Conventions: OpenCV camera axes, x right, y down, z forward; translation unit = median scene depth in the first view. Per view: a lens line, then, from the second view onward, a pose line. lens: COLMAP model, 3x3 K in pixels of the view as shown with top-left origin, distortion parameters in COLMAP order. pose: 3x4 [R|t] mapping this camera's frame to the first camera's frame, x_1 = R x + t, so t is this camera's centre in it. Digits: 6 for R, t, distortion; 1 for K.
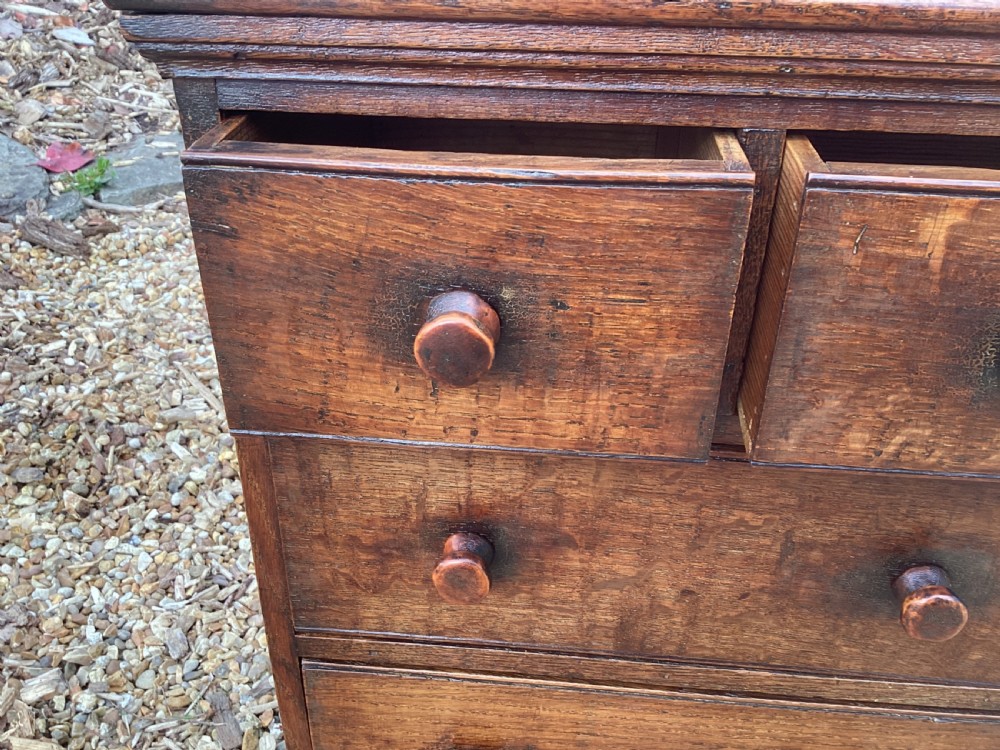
lens RADIAL K [[906.2, 0, 498.0], [0, 906.2, 374.2], [0, 0, 1]] dist [0.095115, -0.184166]
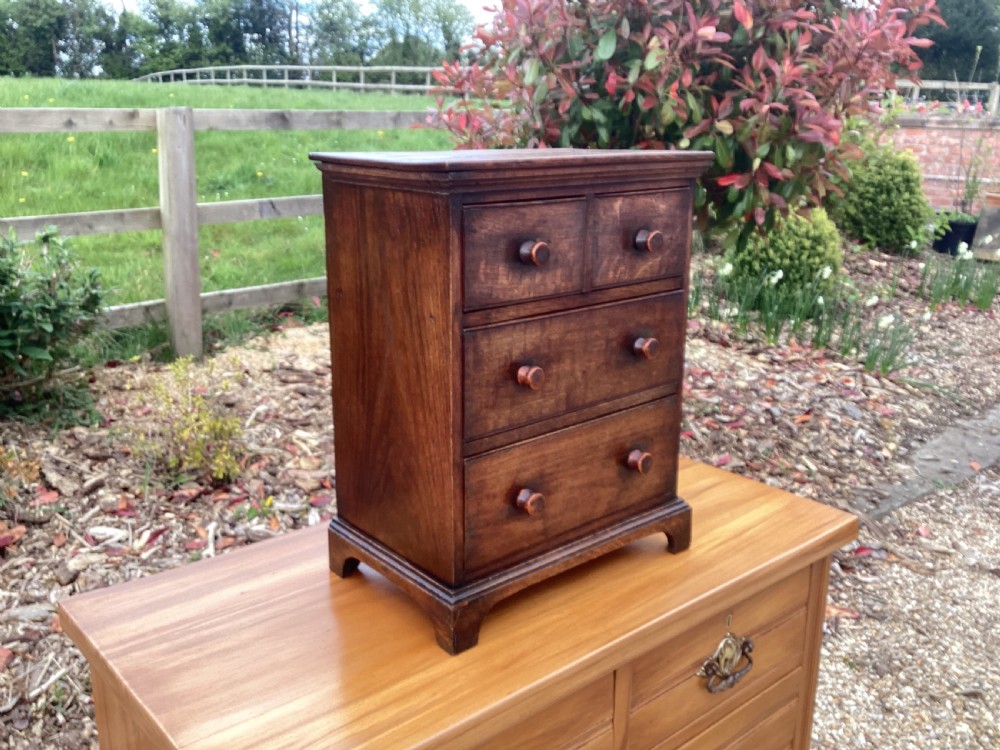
lens RADIAL K [[906.2, 0, 498.0], [0, 906.2, 374.2], [0, 0, 1]] dist [0.095115, -0.184166]
pose [[0.694582, -0.208689, 0.688480, -1.534149], [0.374279, 0.922114, -0.098090, 0.350730], [-0.614387, 0.325816, 0.718591, -0.637095]]
